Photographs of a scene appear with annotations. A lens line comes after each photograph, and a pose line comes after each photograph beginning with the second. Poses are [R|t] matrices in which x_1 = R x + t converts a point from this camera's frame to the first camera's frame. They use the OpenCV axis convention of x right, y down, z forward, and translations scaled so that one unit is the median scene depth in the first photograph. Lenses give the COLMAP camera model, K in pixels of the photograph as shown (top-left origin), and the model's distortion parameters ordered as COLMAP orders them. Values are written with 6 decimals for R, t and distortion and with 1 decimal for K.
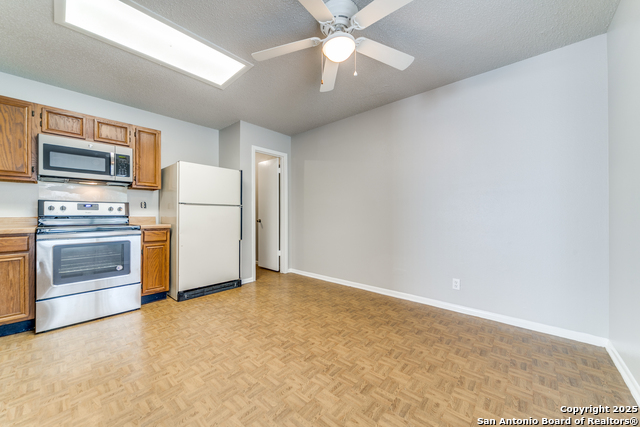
lens RADIAL K [[243.2, 0, 316.4], [0, 243.2, 214.1], [0, 0, 1]] dist [0.000411, -0.000629]
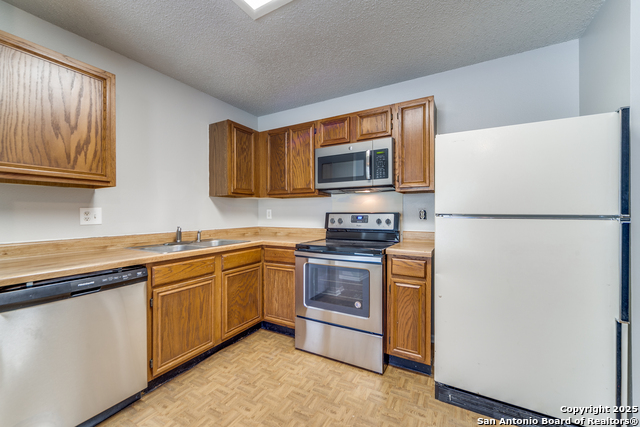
lens RADIAL K [[256.5, 0, 318.3], [0, 256.5, 213.7], [0, 0, 1]] dist [0.002268, 0.000173]
pose [[0.194493, 0.005324, -0.980889, -0.066161], [0.003563, 0.999975, 0.006134, -0.053435], [0.980897, -0.004688, 0.194469, 0.657623]]
